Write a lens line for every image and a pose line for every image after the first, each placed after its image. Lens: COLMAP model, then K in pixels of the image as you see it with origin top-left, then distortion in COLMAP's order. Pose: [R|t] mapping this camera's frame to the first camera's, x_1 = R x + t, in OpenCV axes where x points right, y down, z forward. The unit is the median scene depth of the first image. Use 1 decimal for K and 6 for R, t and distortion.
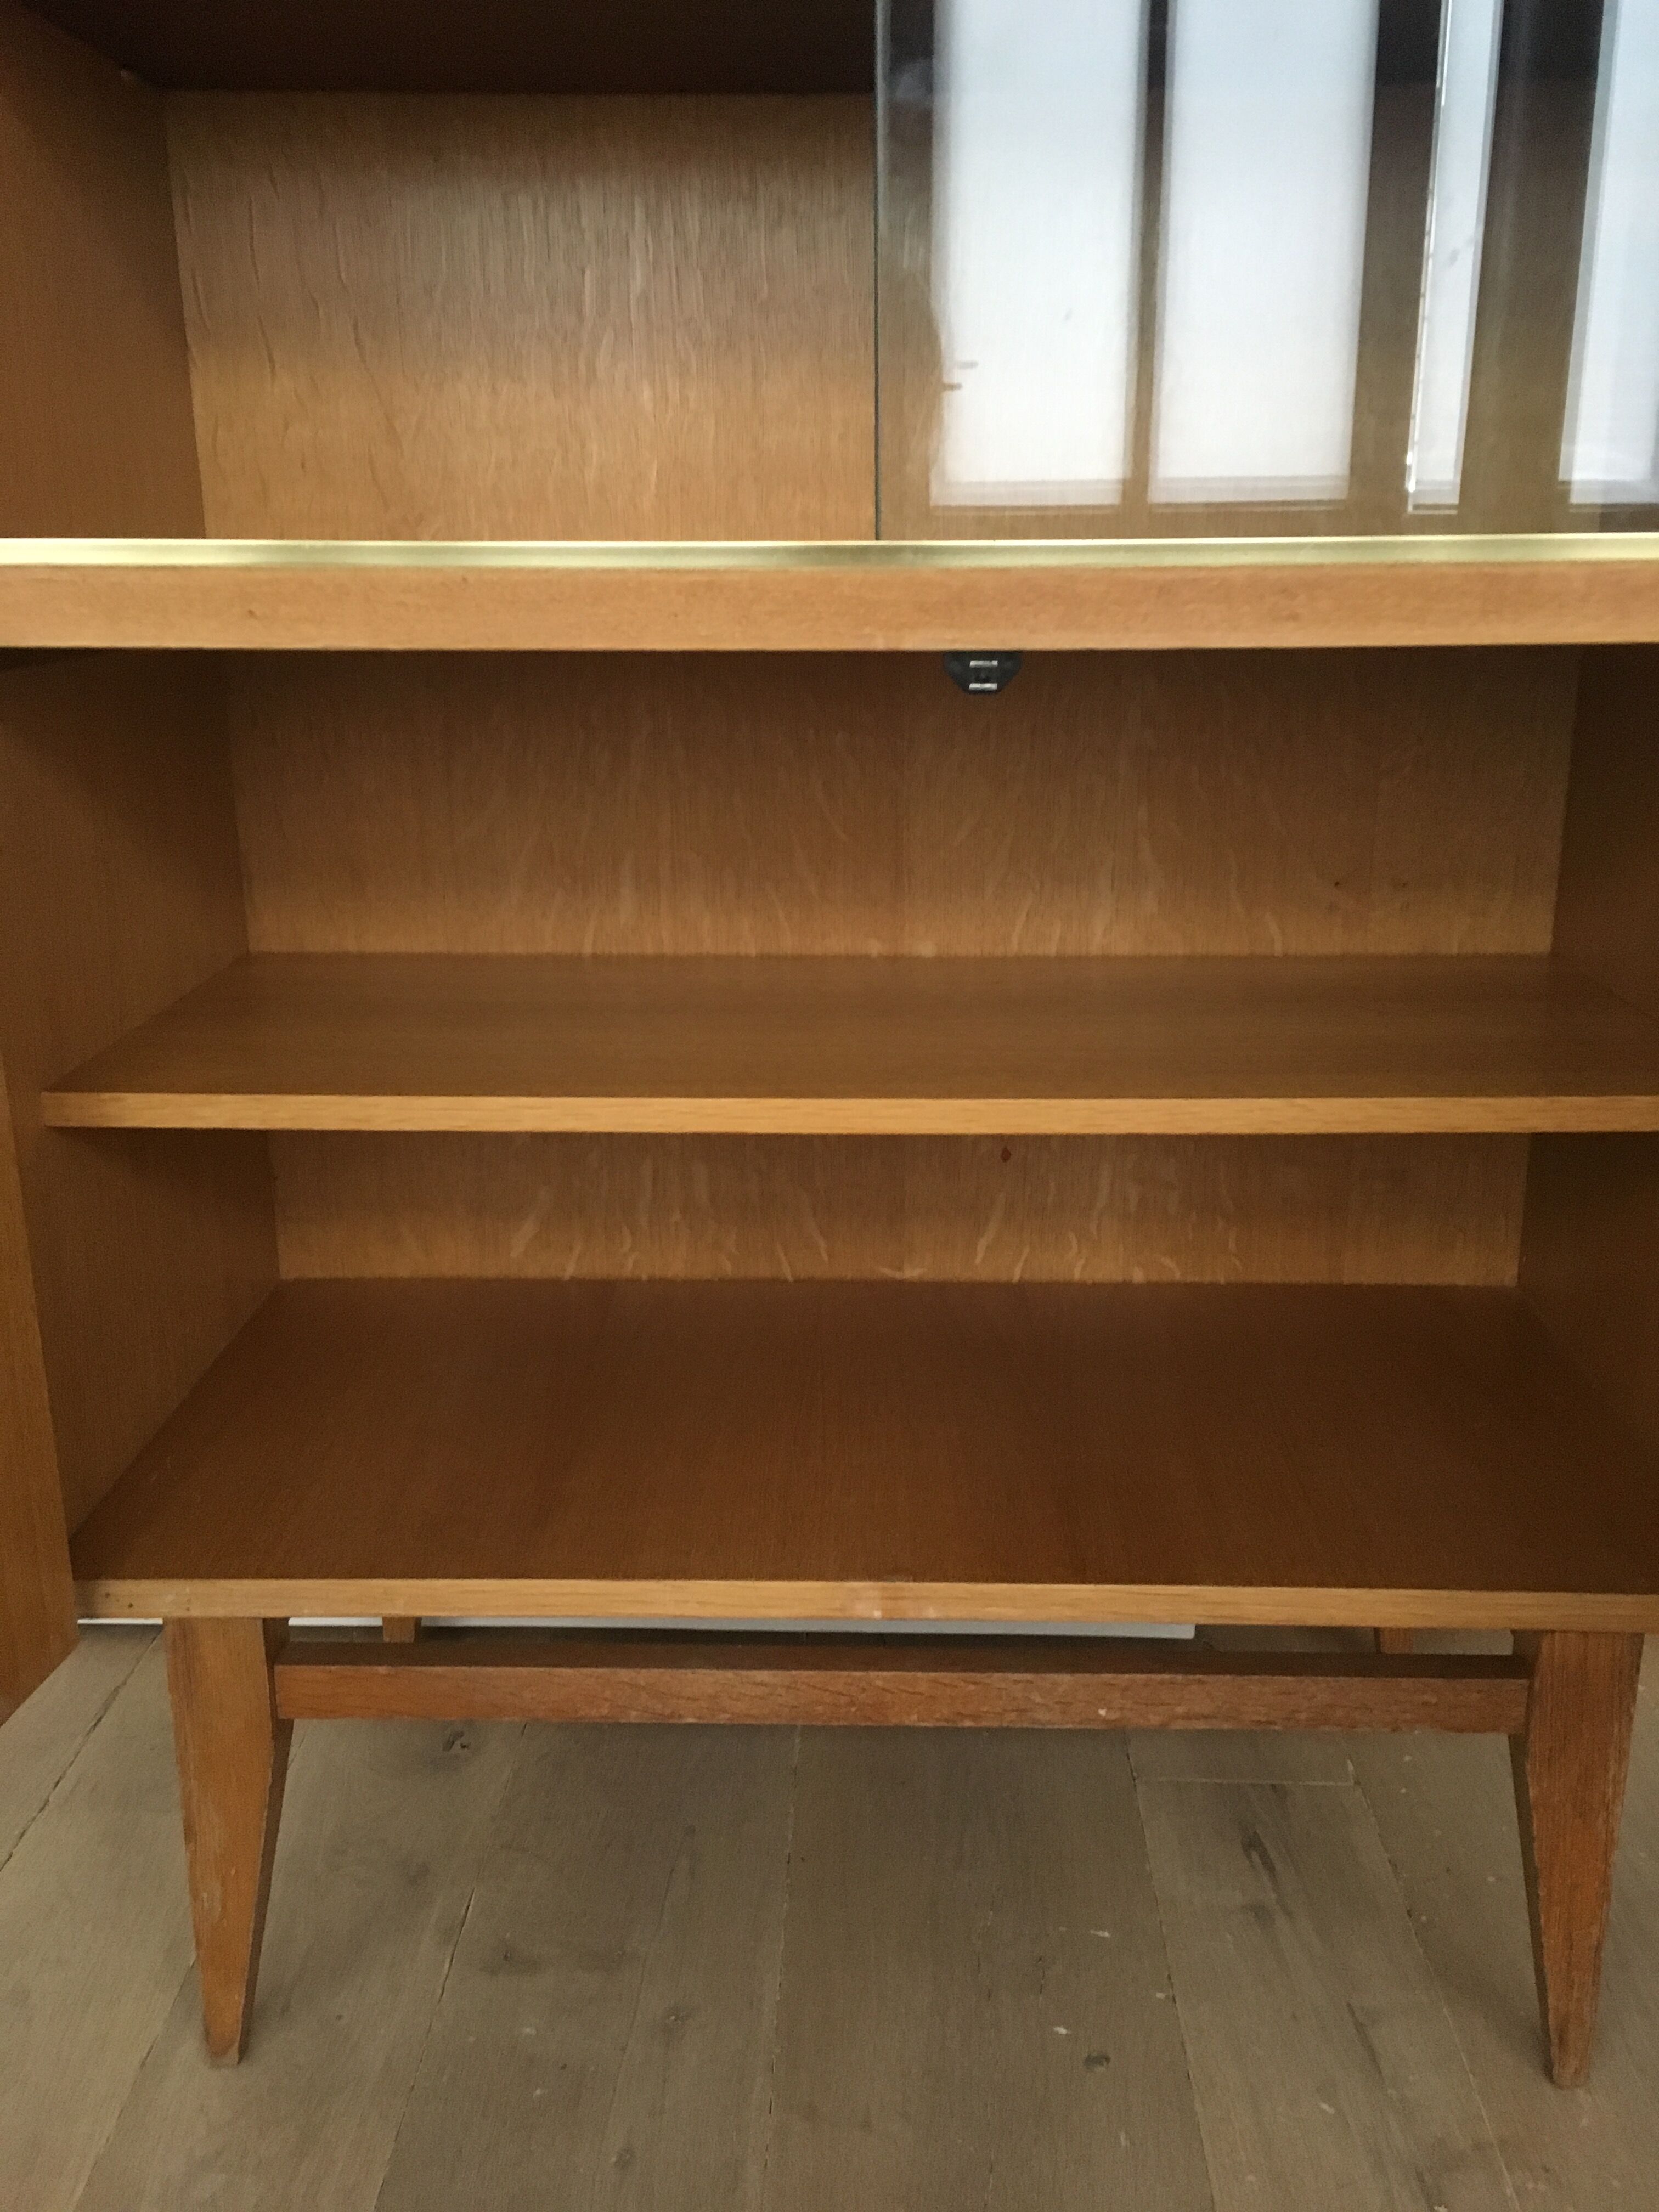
lens RADIAL K [[1879.3, 0, 856.0], [0, 1879.3, 1086.4], [0, 0, 1]] dist [0.066922, -0.092791]
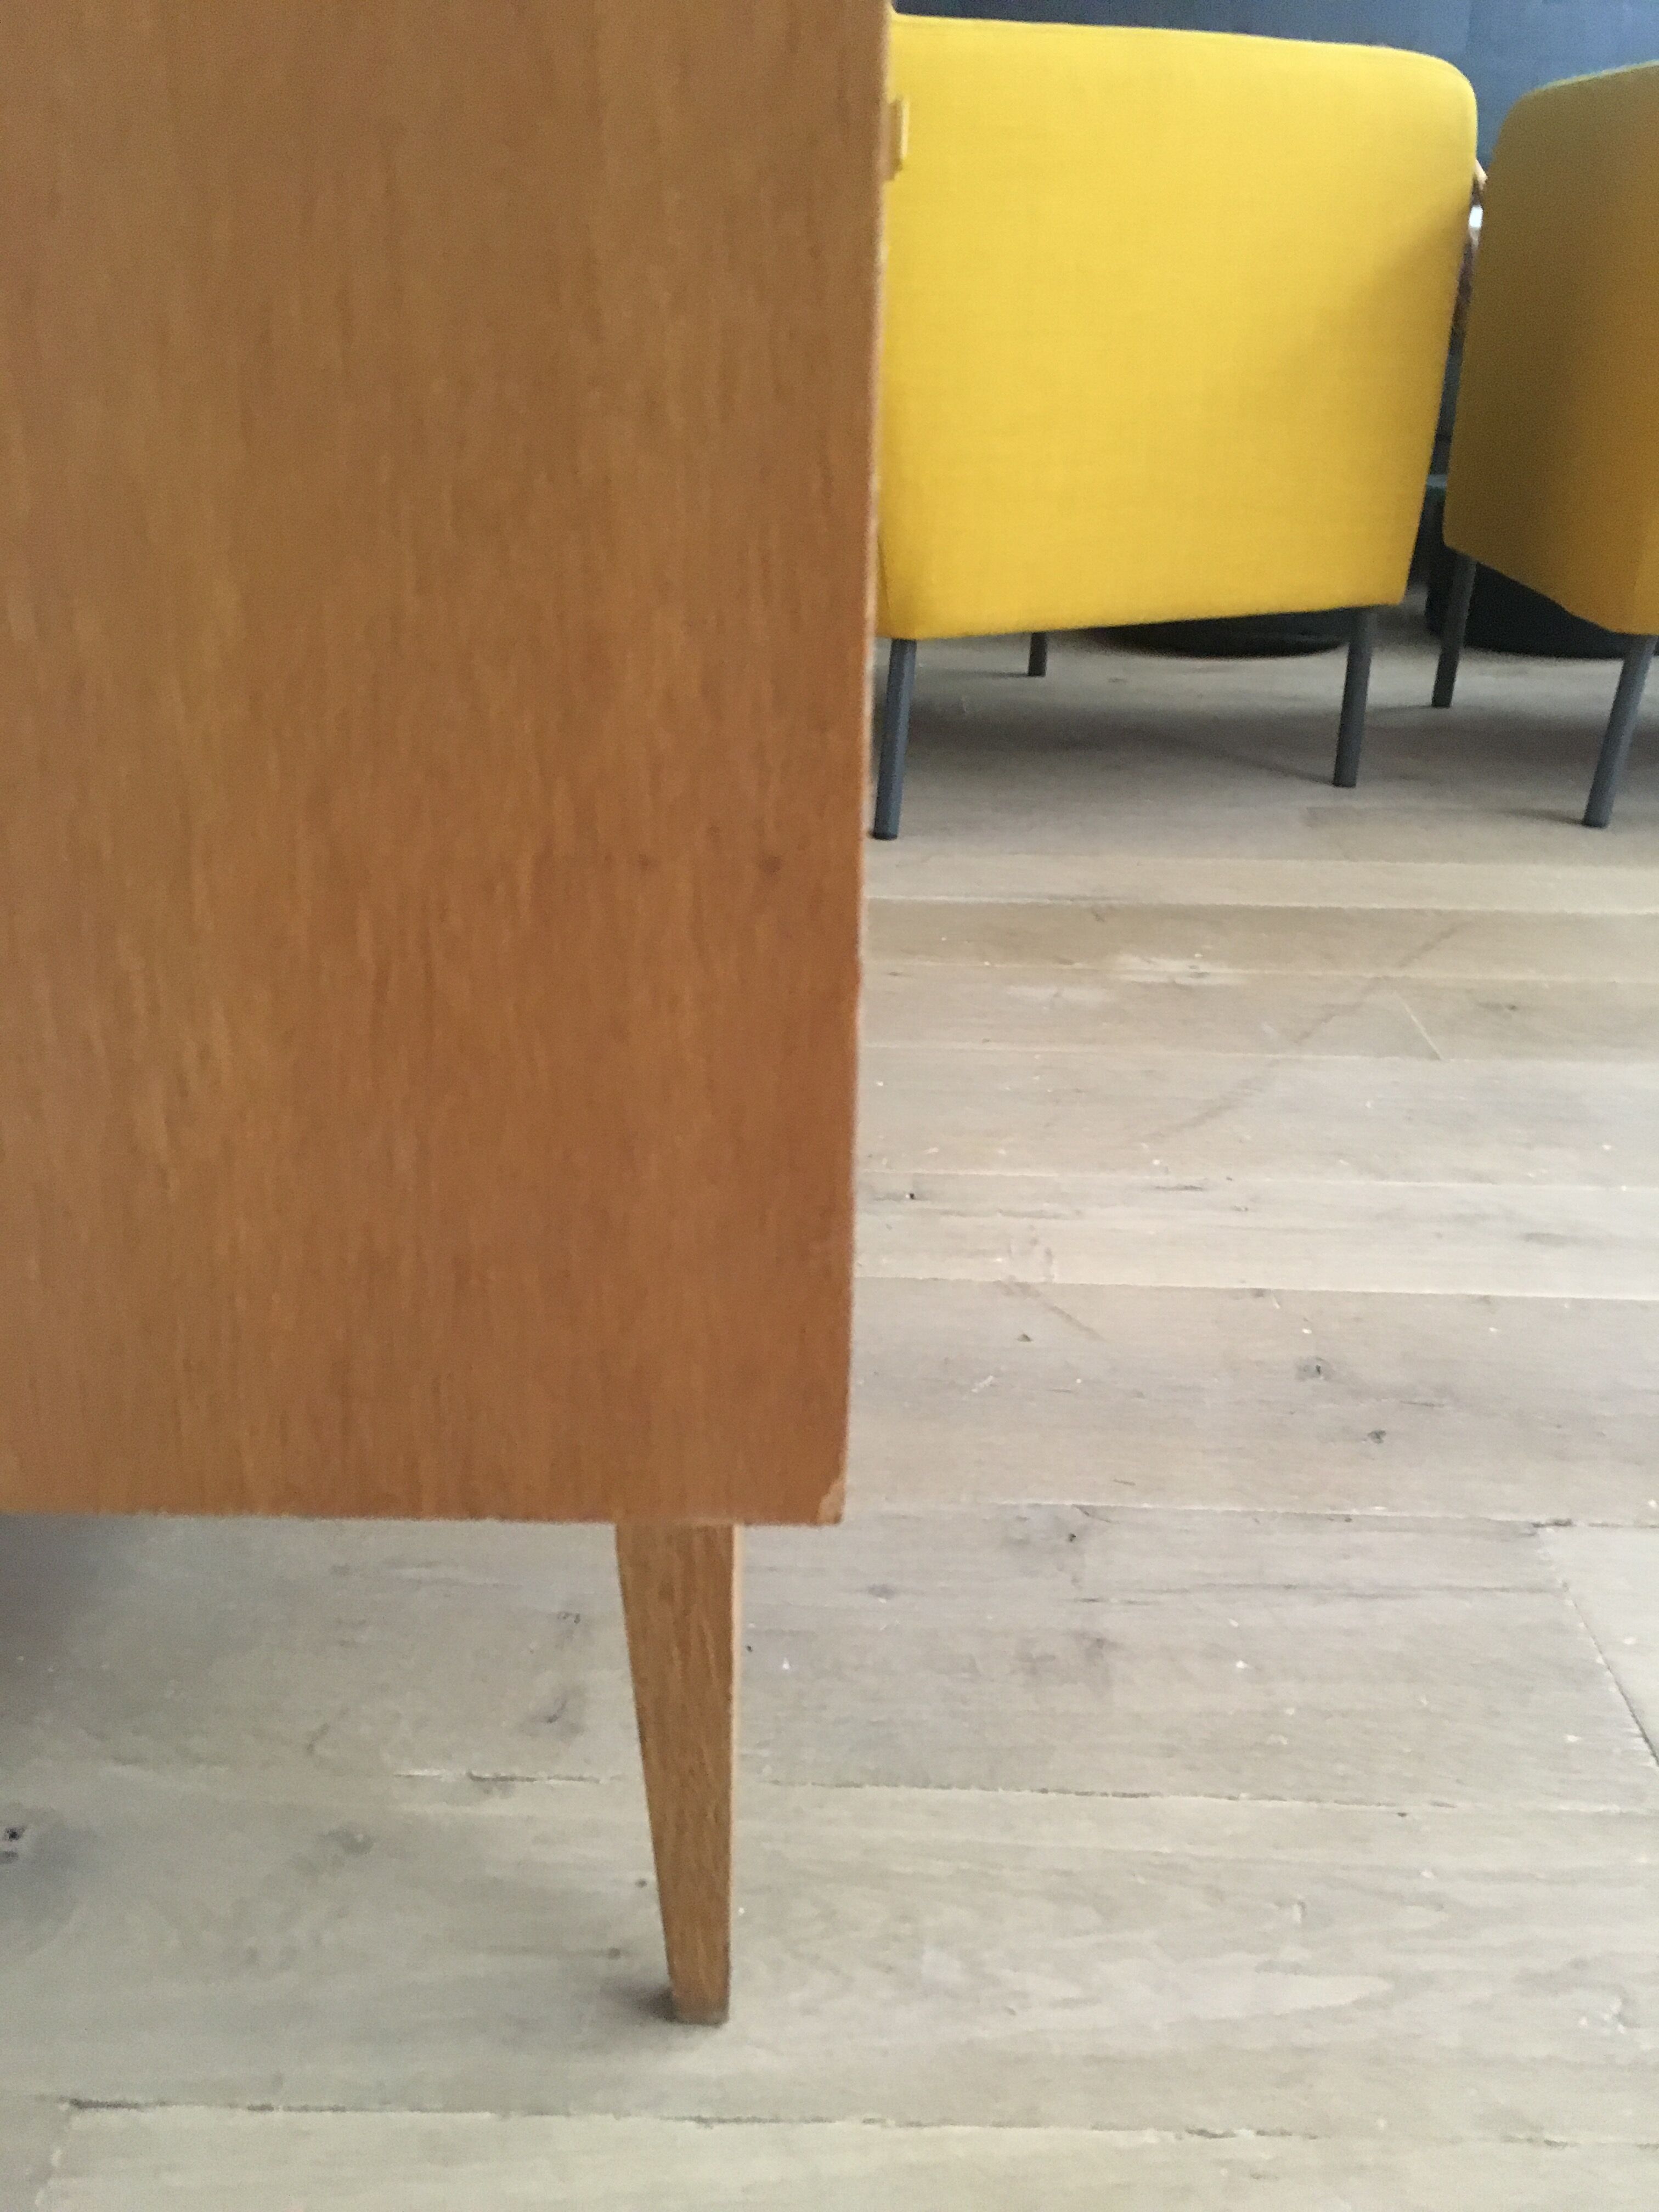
lens RADIAL K [[1879.3, 0, 808.5], [0, 1879.3, 1107.0], [0, 0, 1]] dist [0.066922, -0.092791]
pose [[-0.009240, -0.395206, 0.918546, -0.794496], [0.267359, 0.884167, 0.383104, 0.004066], [-0.963553, 0.249121, 0.097492, 0.821087]]
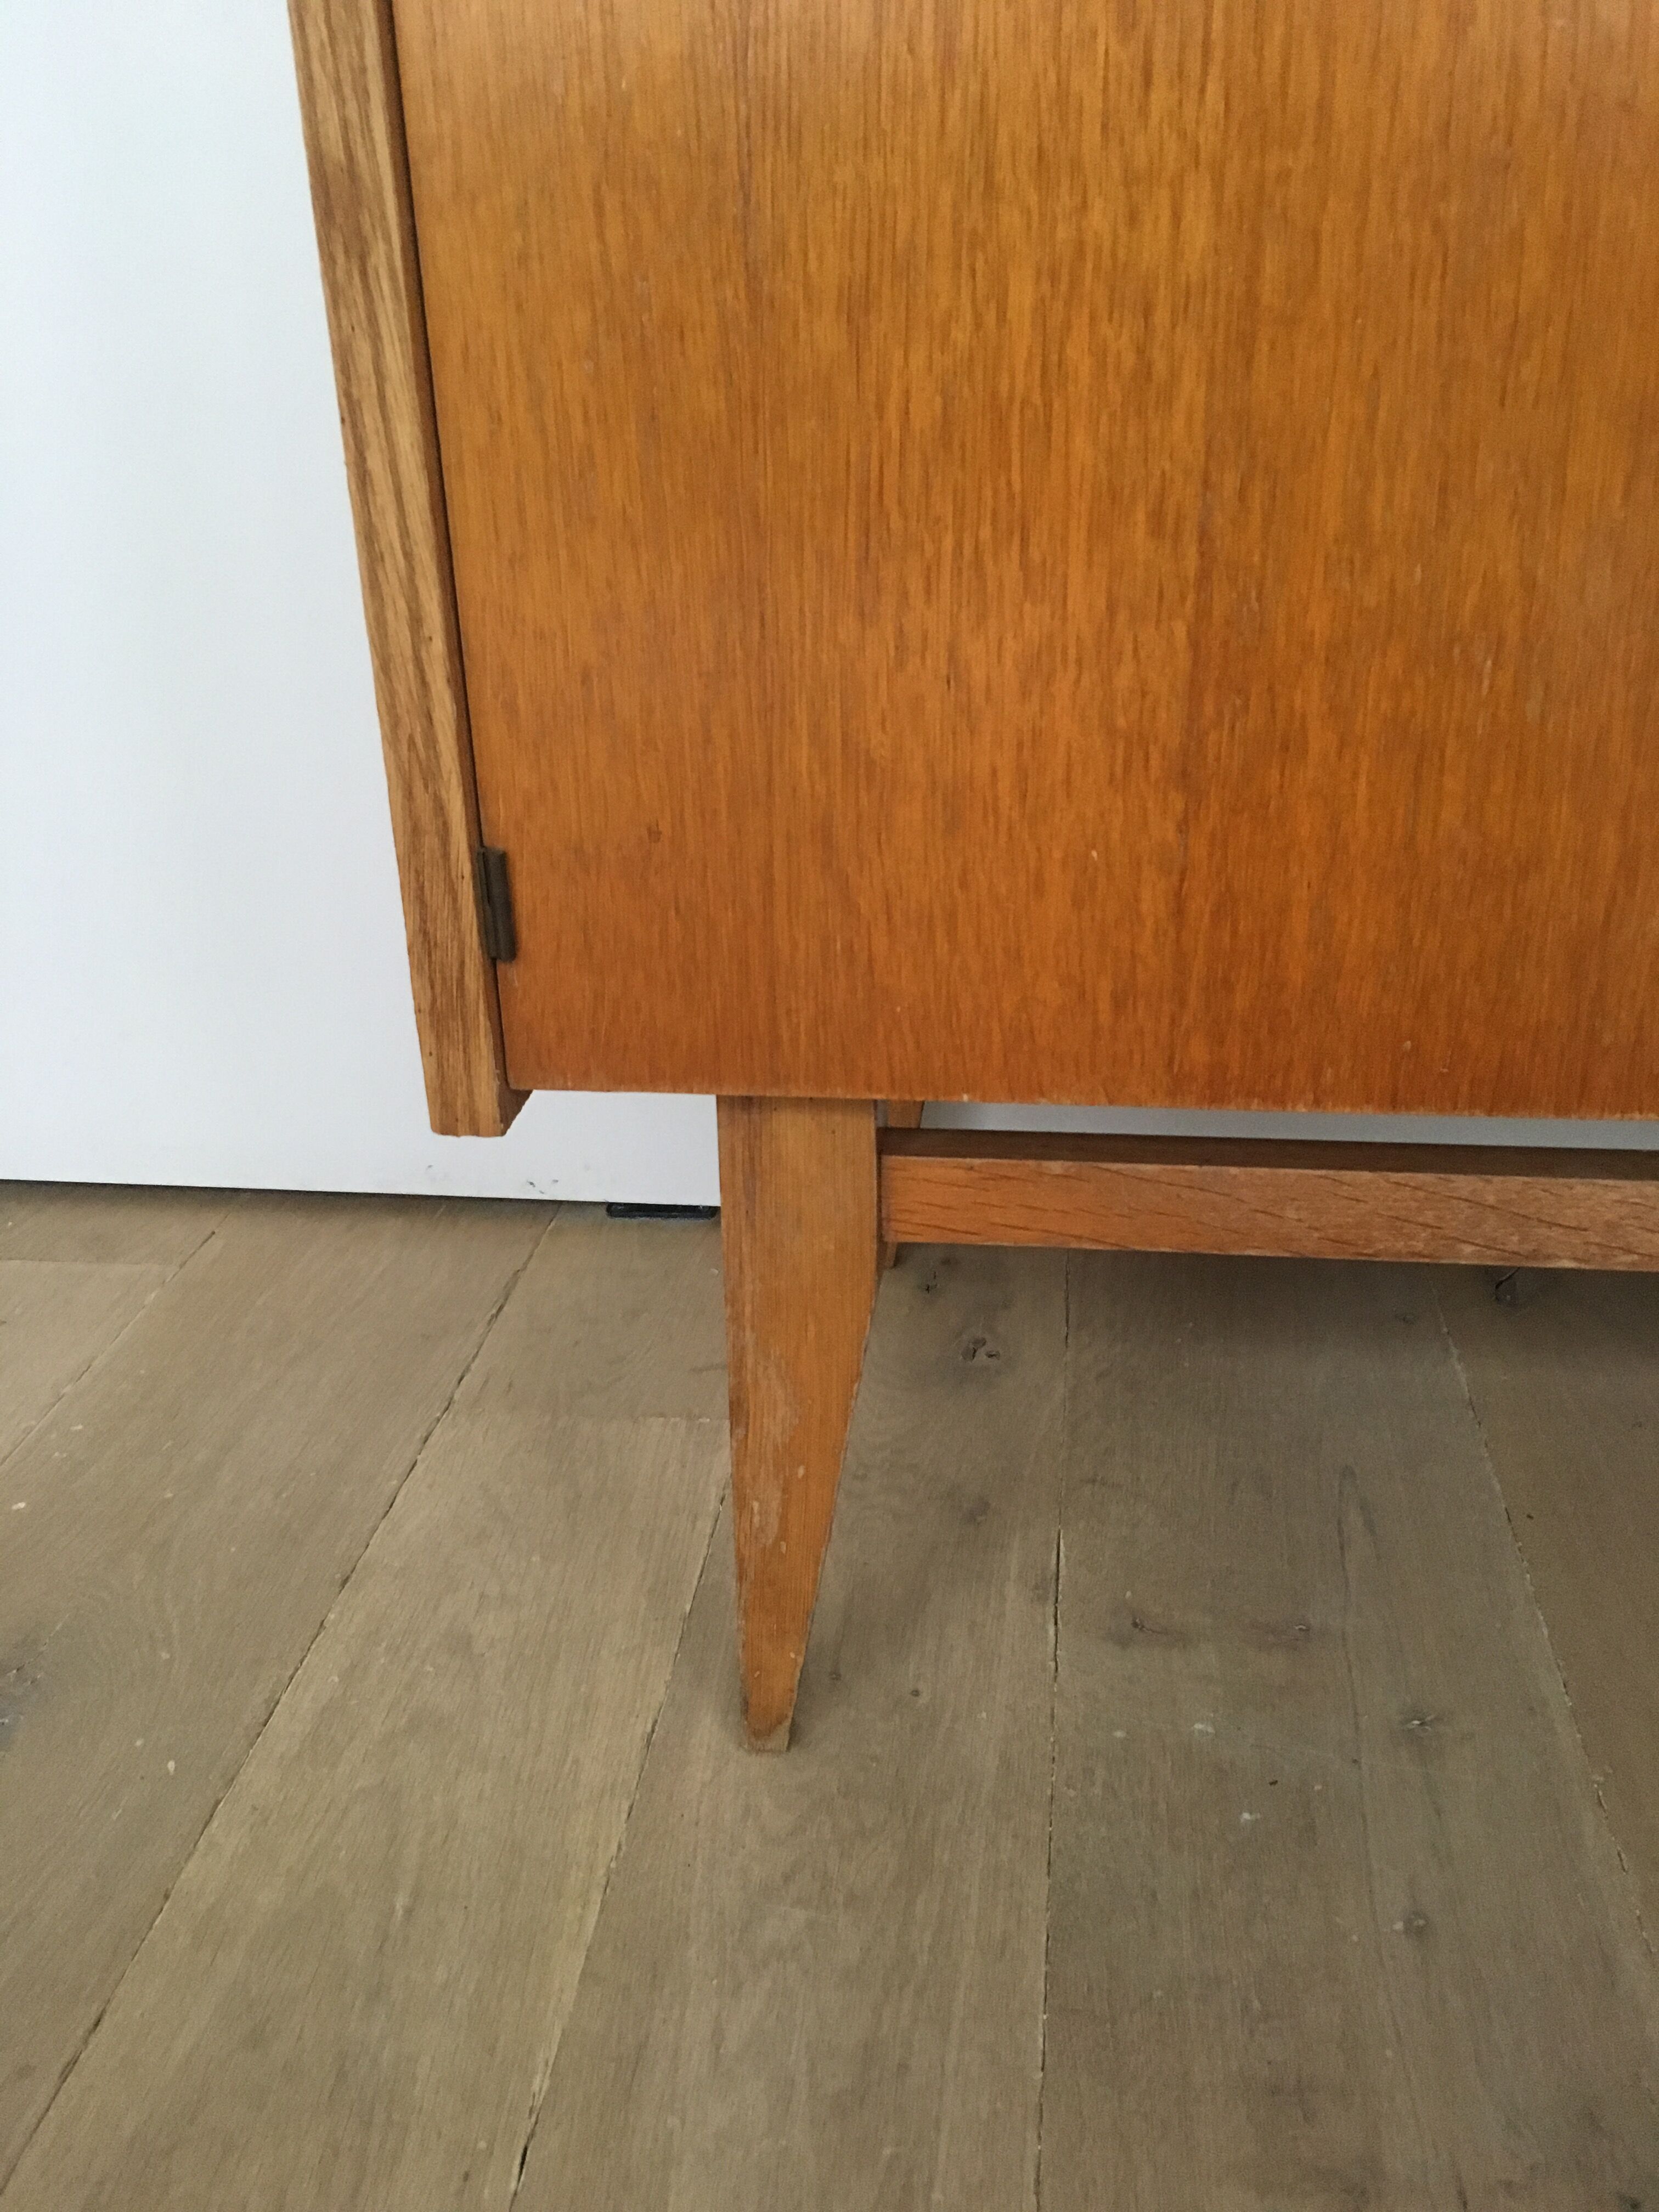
lens RADIAL K [[1879.3, 0, 852.7], [0, 1879.3, 1098.7], [0, 0, 1]] dist [0.066922, -0.092791]
pose [[0.994942, 0.021488, -0.098121, -0.235908], [-0.008041, 0.990753, 0.135438, 0.186754], [0.100124, -0.133964, 0.985915, 0.356875]]
